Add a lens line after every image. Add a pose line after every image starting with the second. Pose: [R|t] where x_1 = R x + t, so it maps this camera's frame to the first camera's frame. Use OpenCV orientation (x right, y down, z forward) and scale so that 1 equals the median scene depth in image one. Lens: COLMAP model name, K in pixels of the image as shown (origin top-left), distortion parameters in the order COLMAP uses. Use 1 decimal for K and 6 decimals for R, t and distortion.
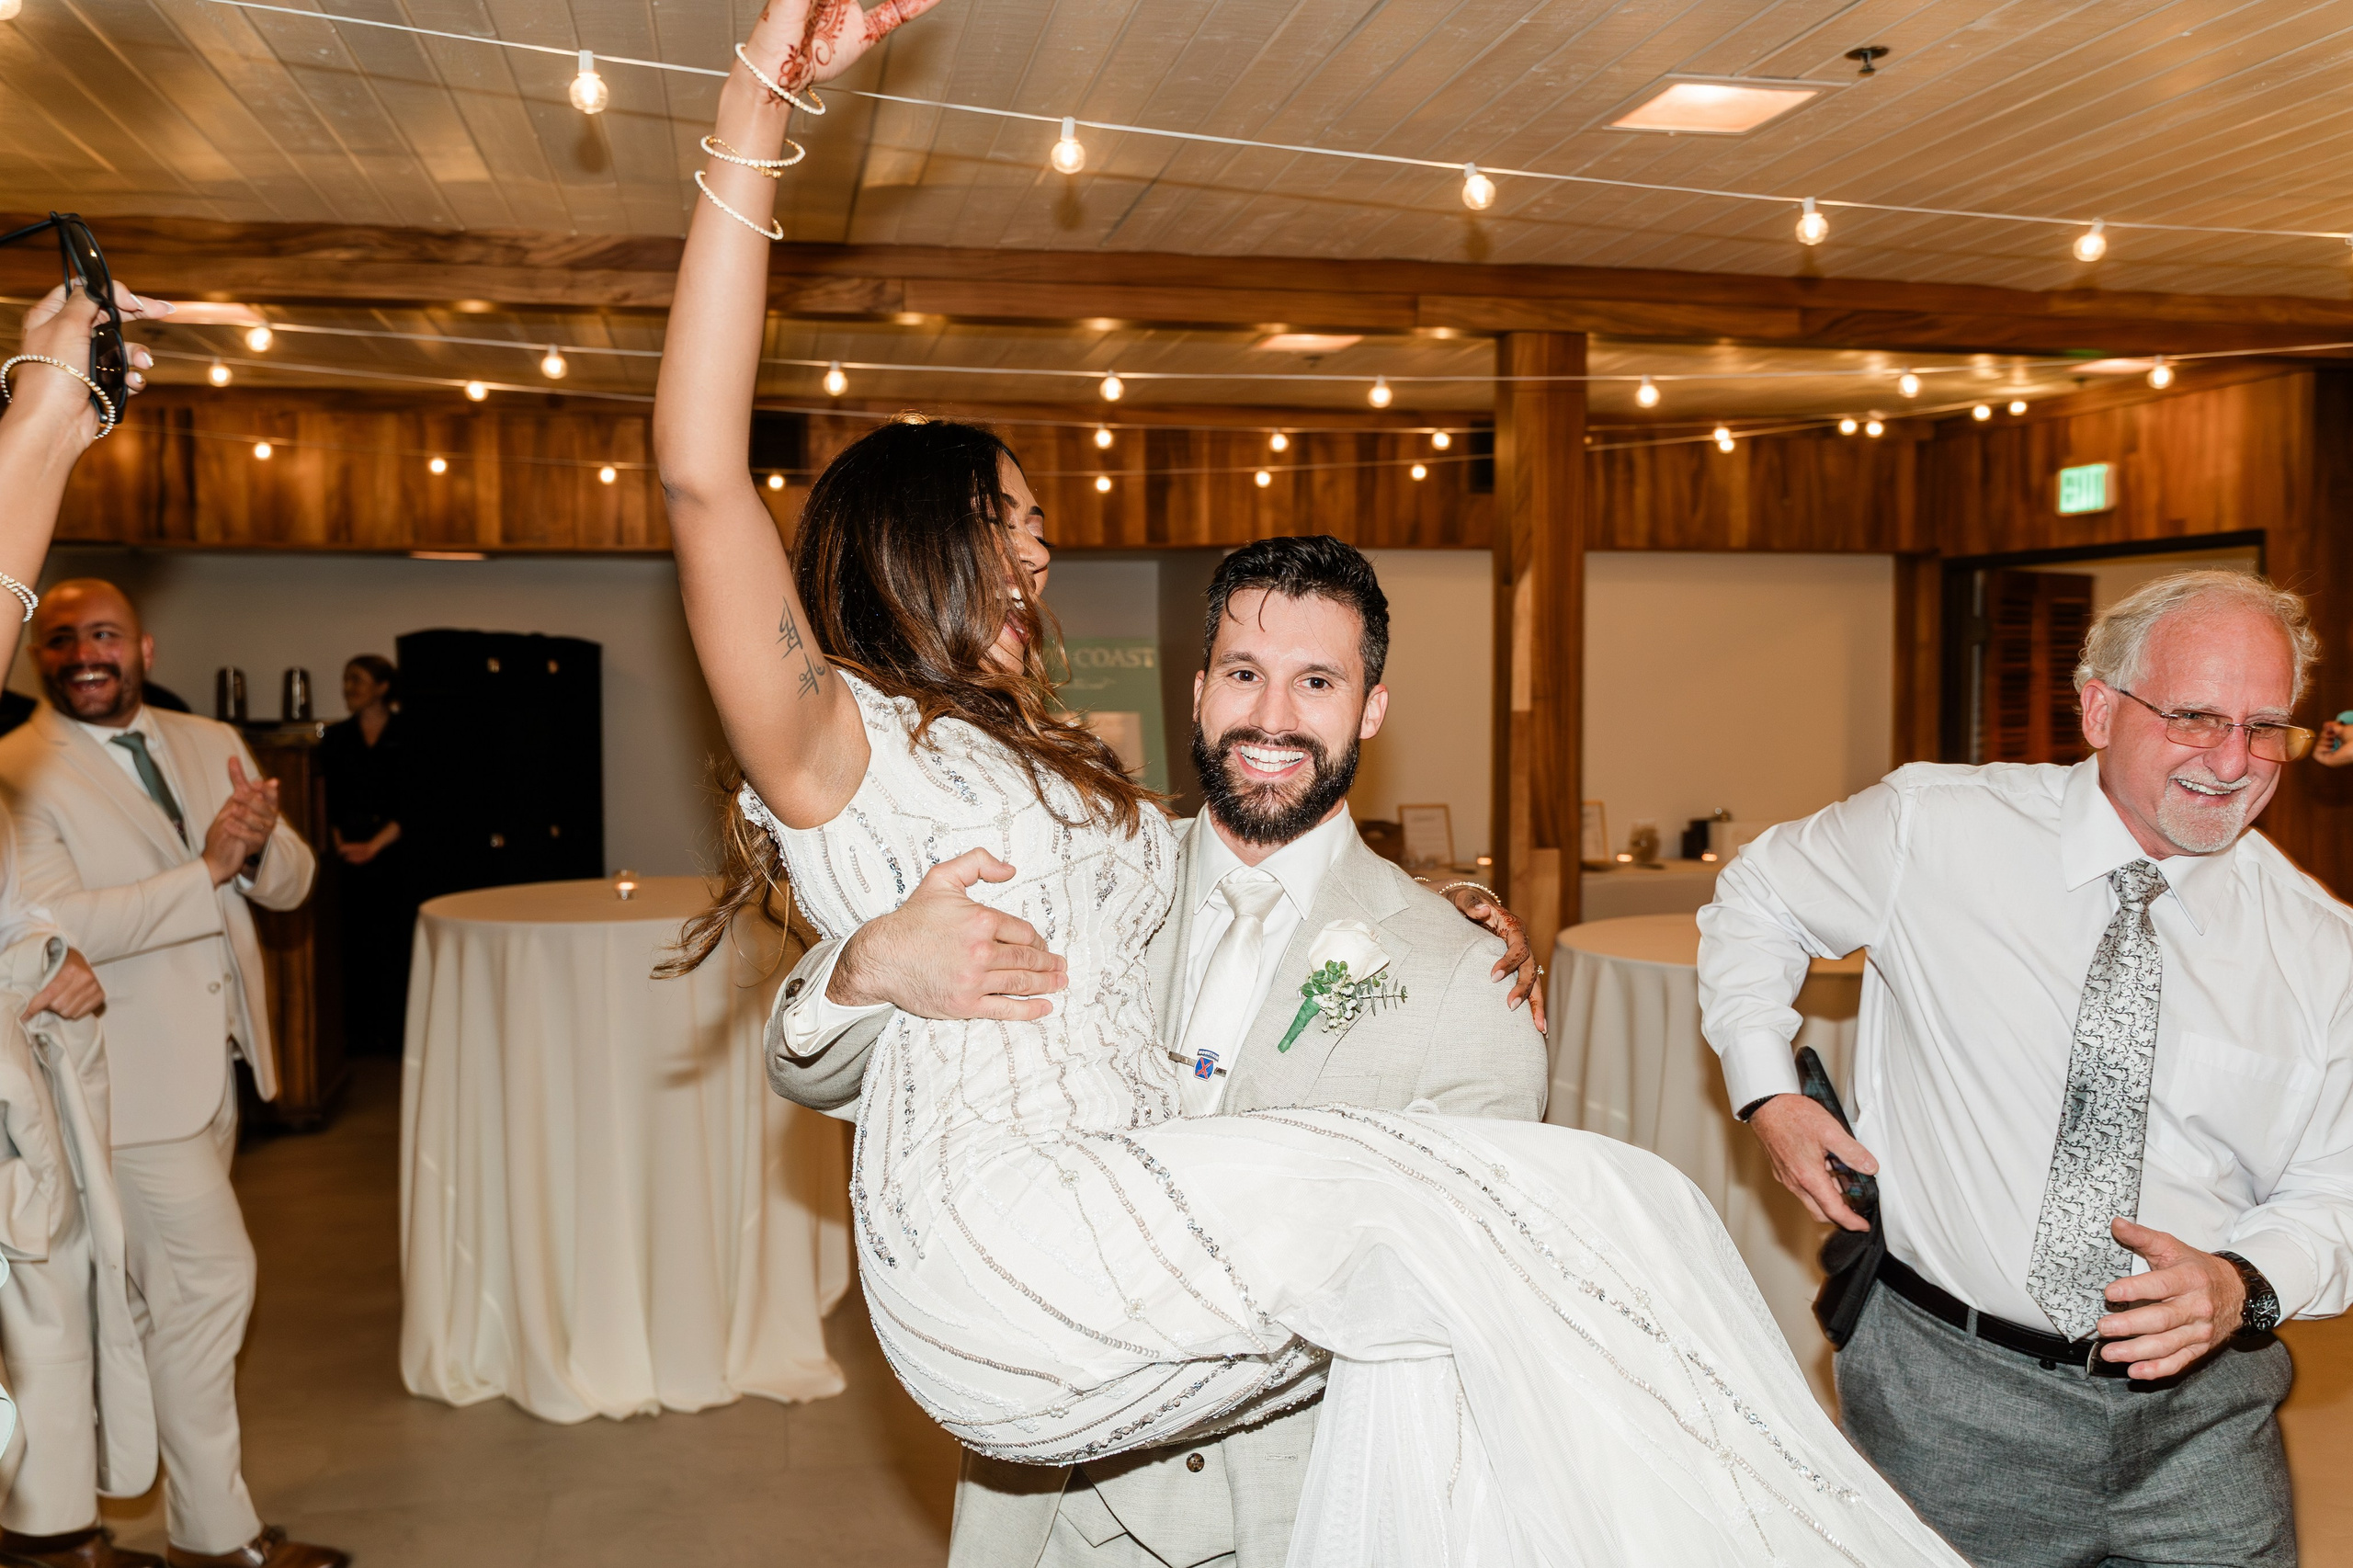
lens RADIAL K [[1959.2, 0, 1176.5], [0, 1959.2, 784.0], [0, 0, 1]] dist [-0.002674, 0.008096]
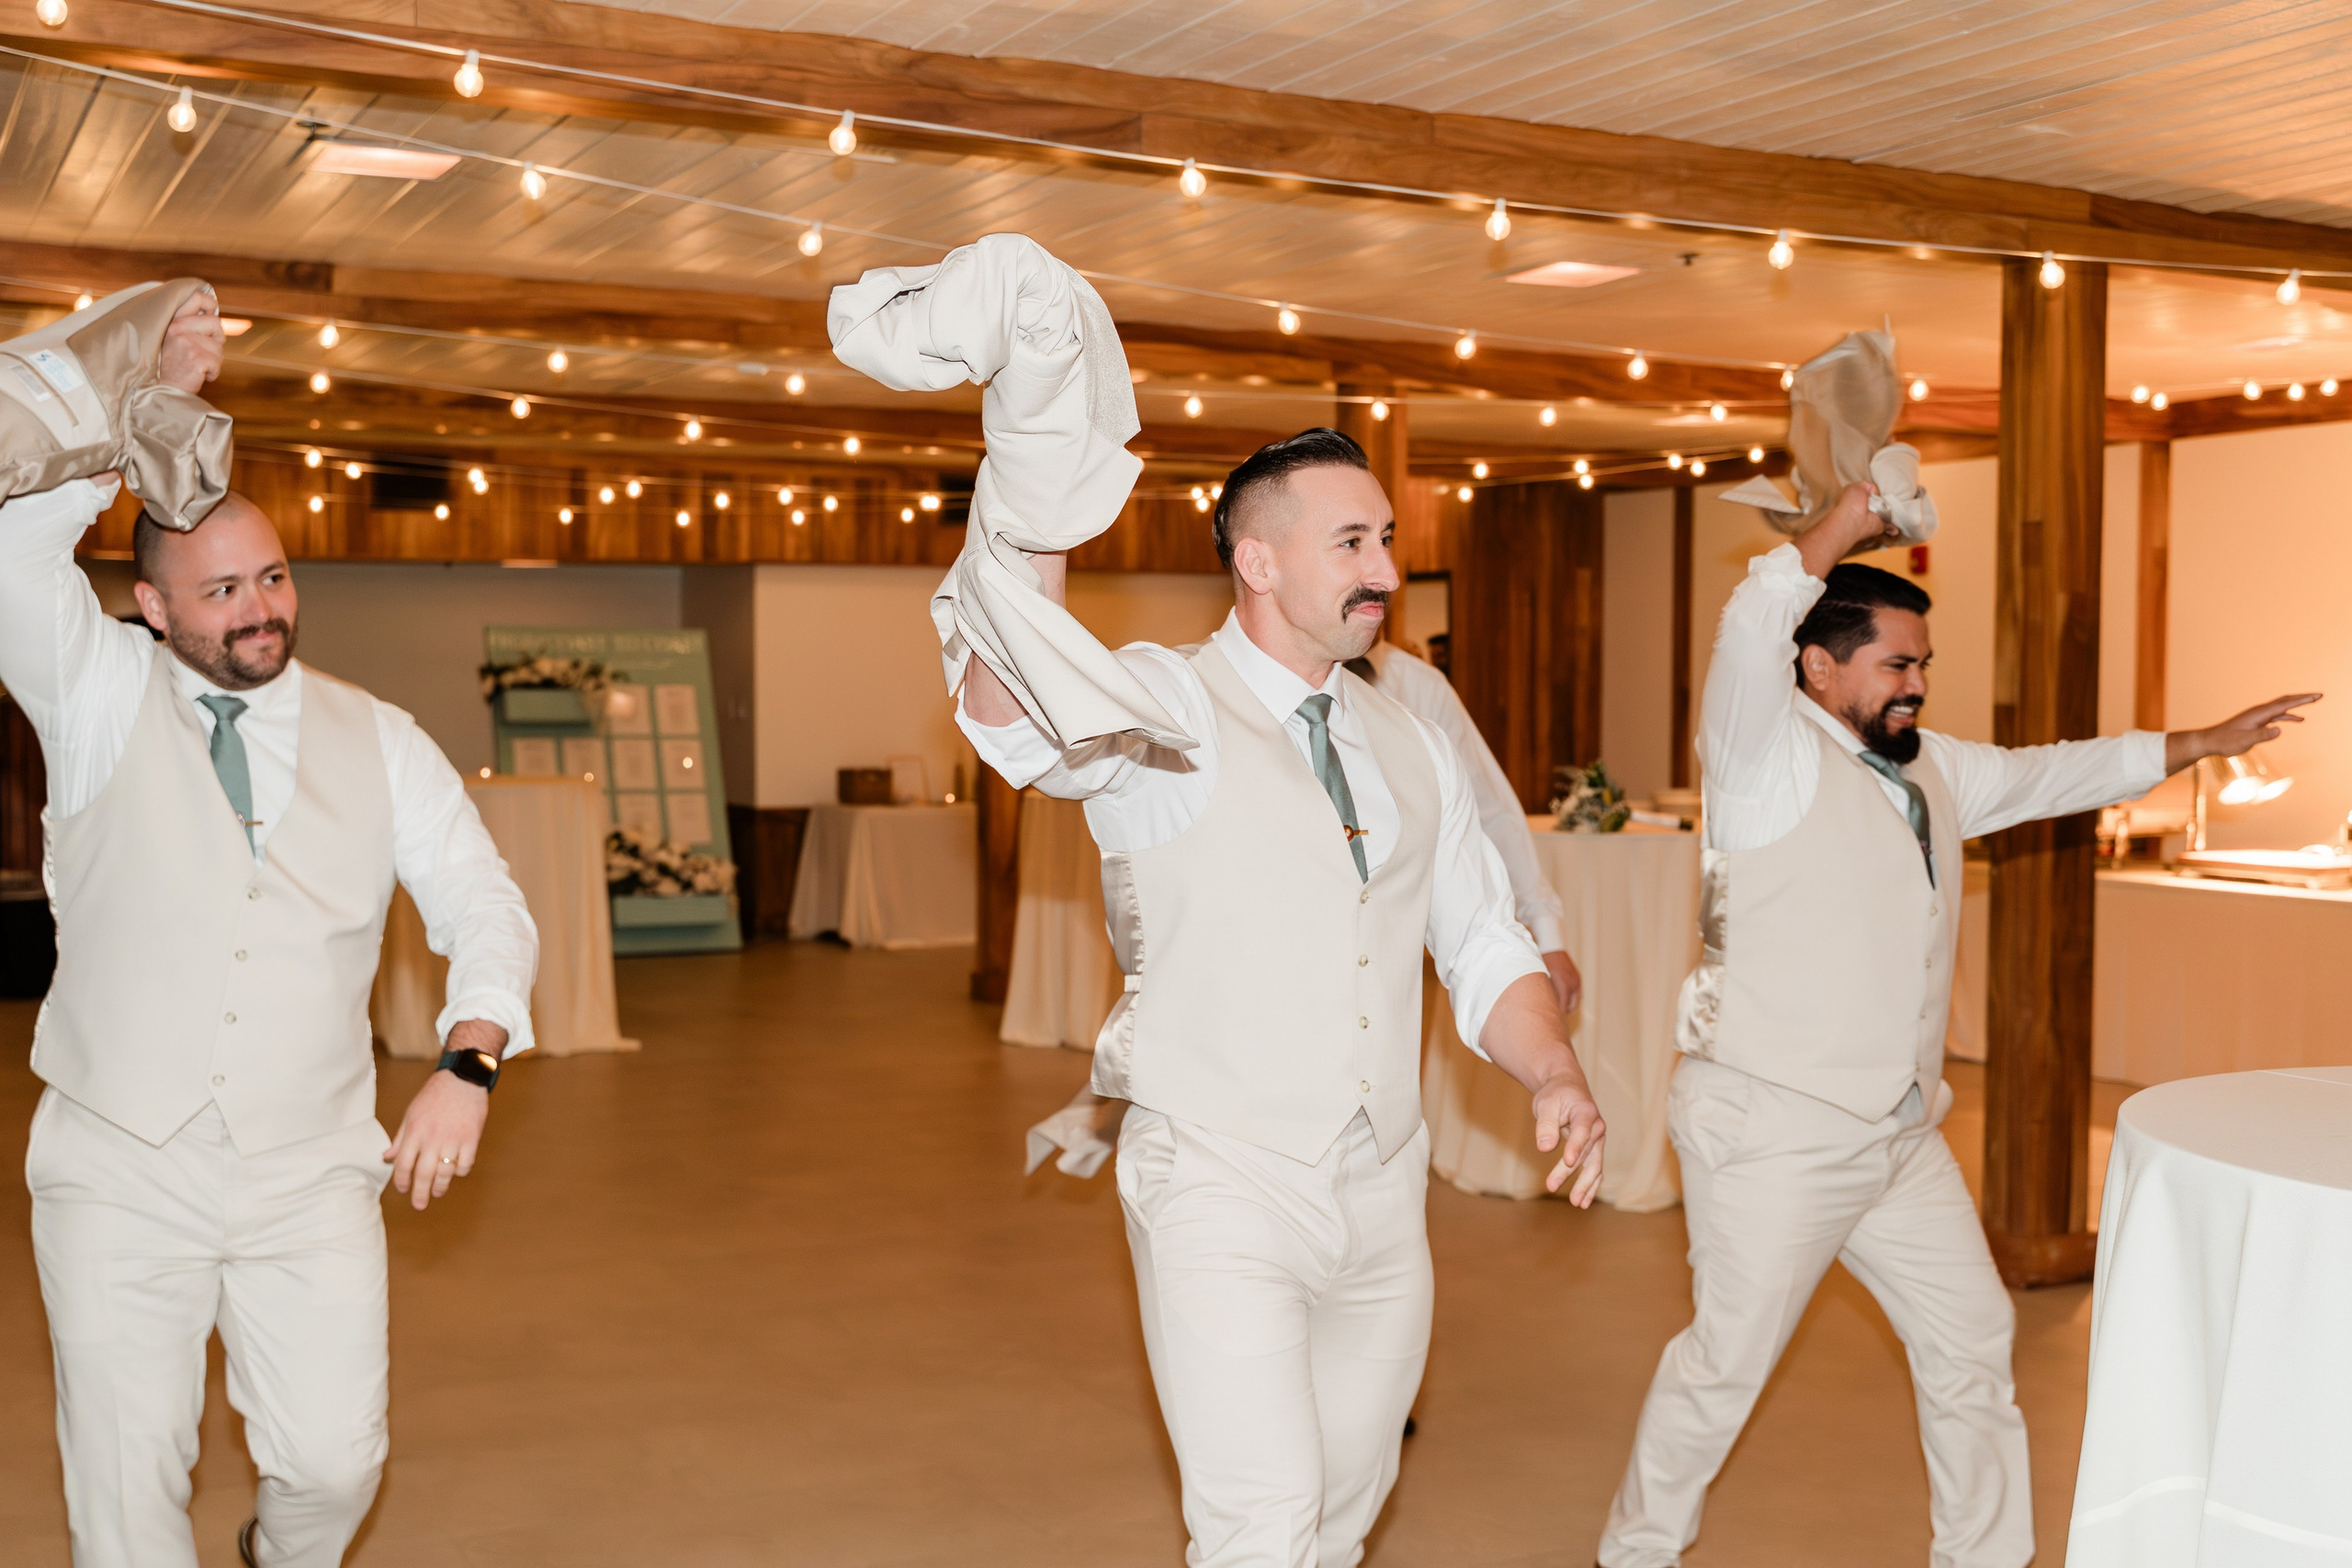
lens RADIAL K [[2580.3, 0, 1176.0], [0, 2580.3, 784.0], [0, 0, 1]] dist [0.015759, 0.007157]
pose [[0.960318, -0.003156, 0.278890, -0.213866], [0.007278, 0.999879, -0.013748, 0.062295], [-0.278813, 0.015232, 0.960225, -0.849605]]
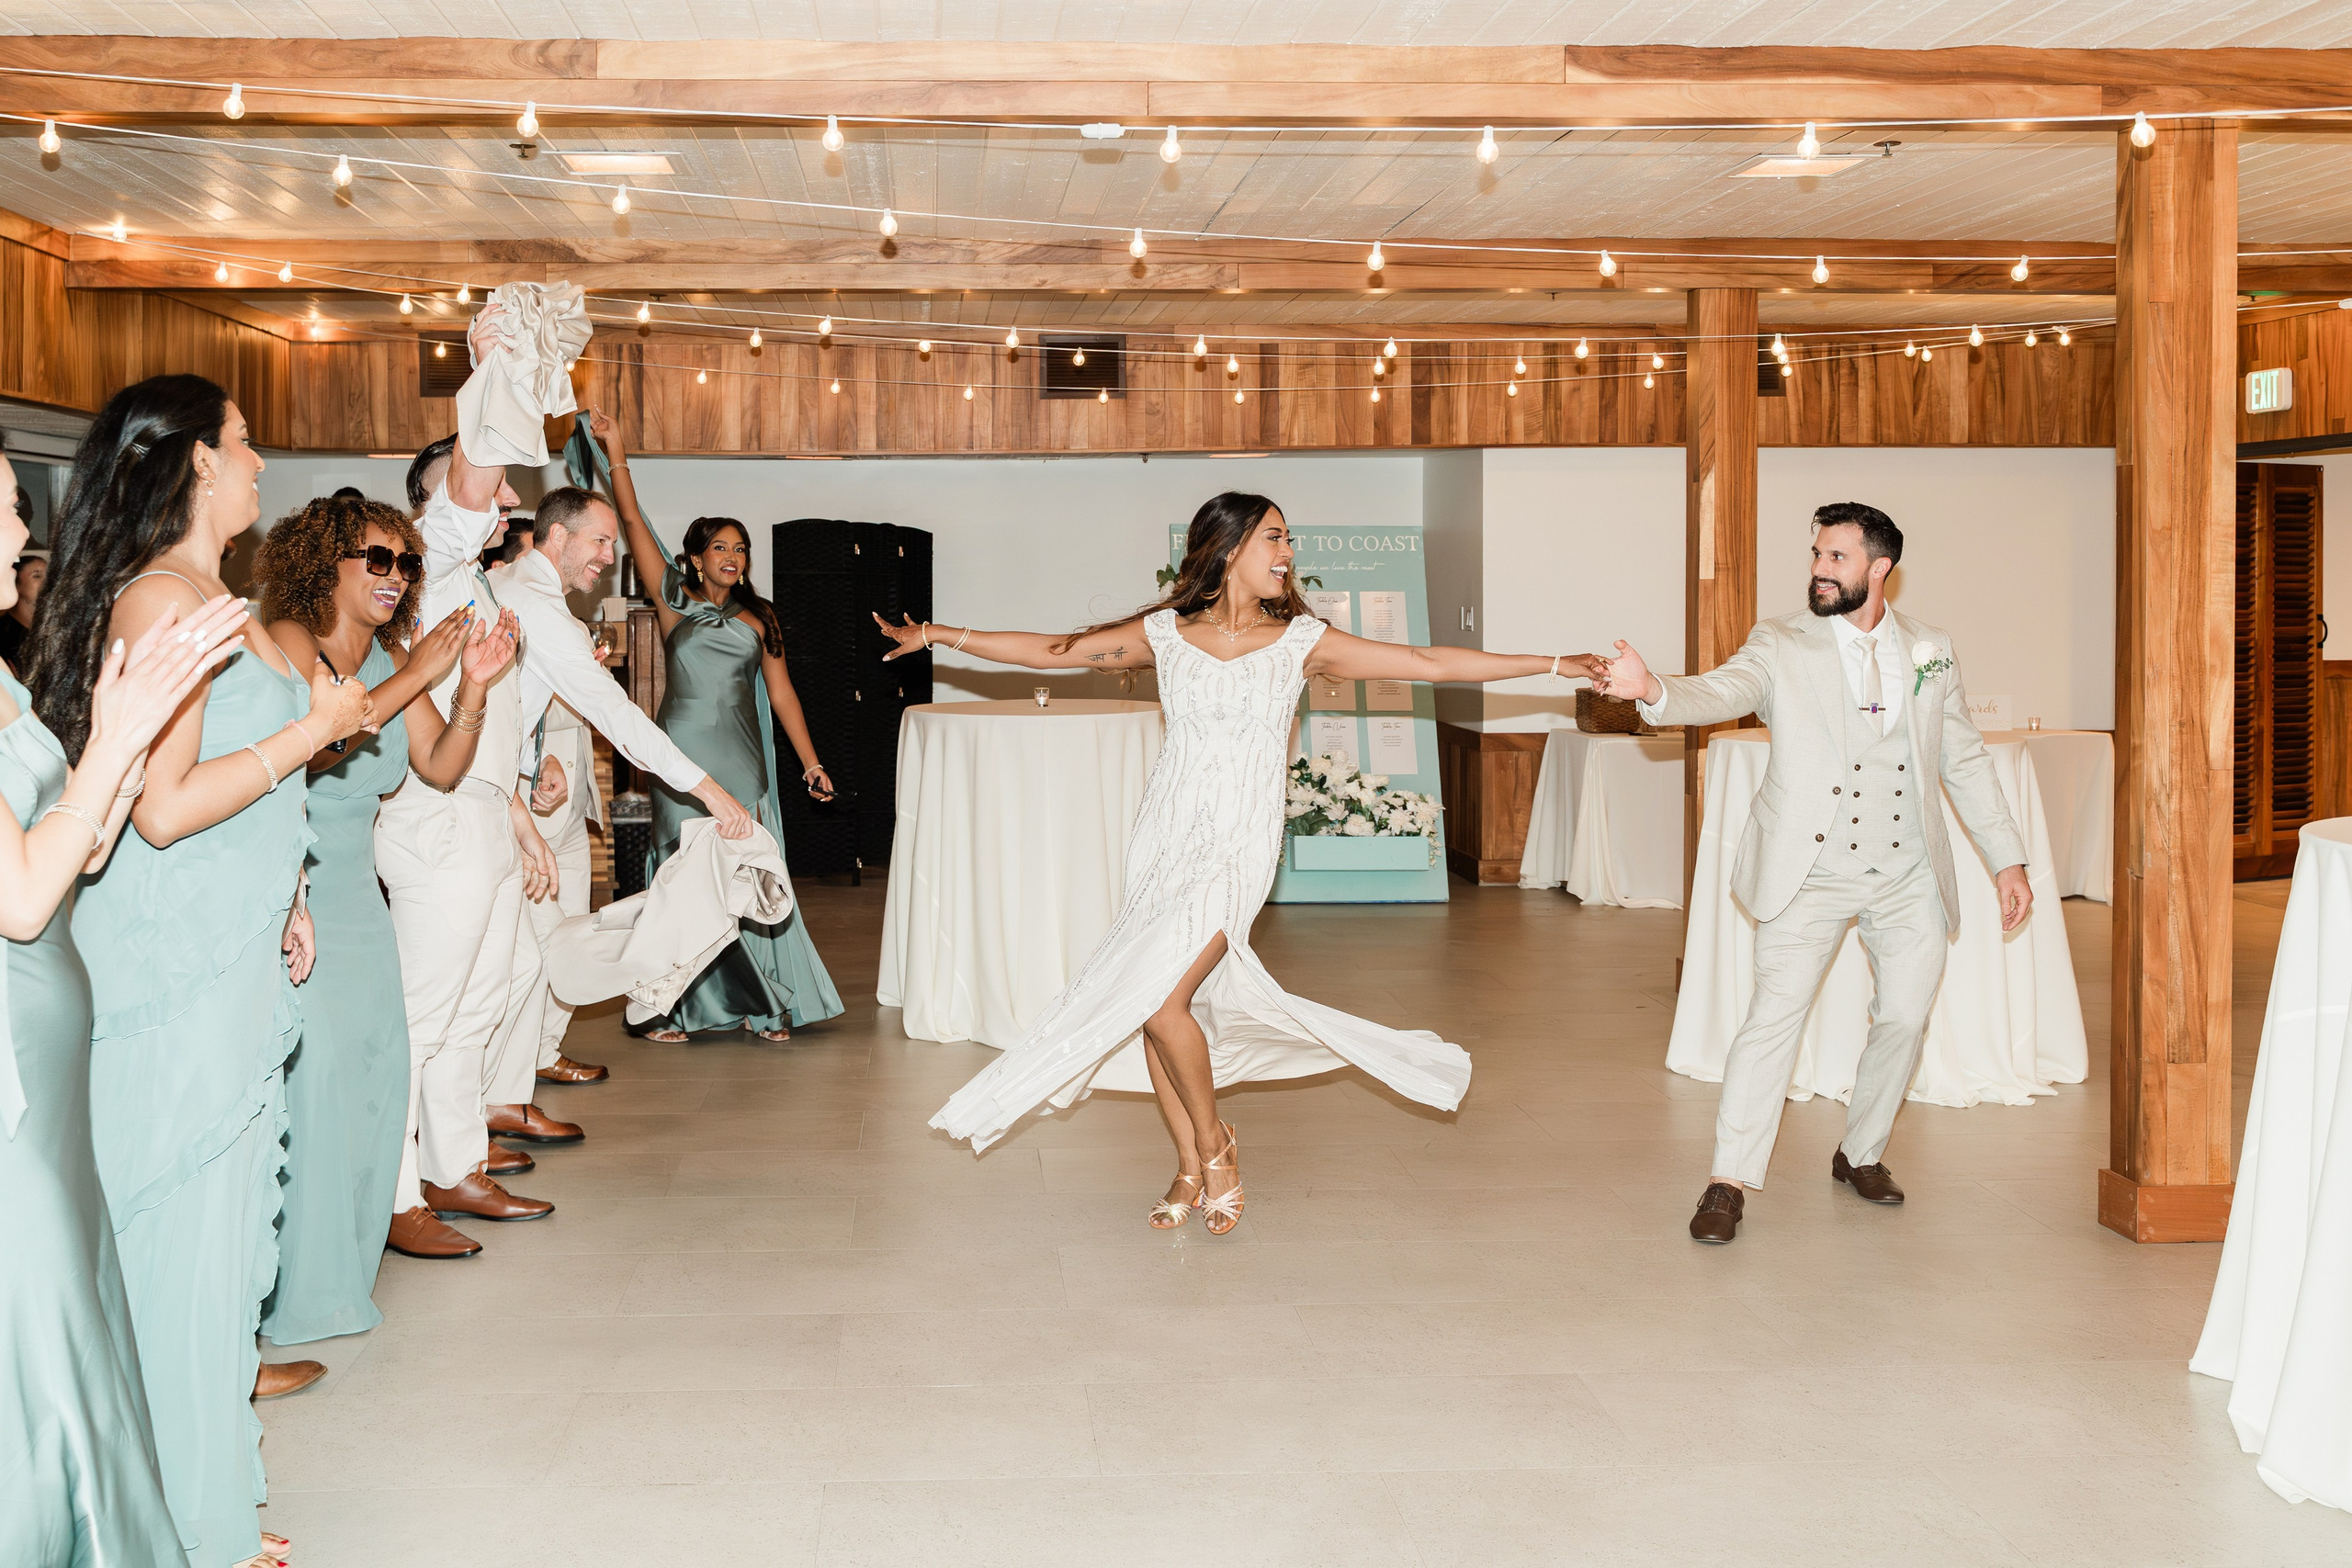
lens RADIAL K [[2410.7, 0, 1067.3], [0, 2410.7, 617.3], [0, 0, 1]] dist [-0.000627, -0.013304]
pose [[0.988222, 0.003910, -0.152975, 0.001711], [-0.010025, 0.999180, -0.039226, 0.039757], [0.152696, 0.040298, 0.987451, -0.463516]]
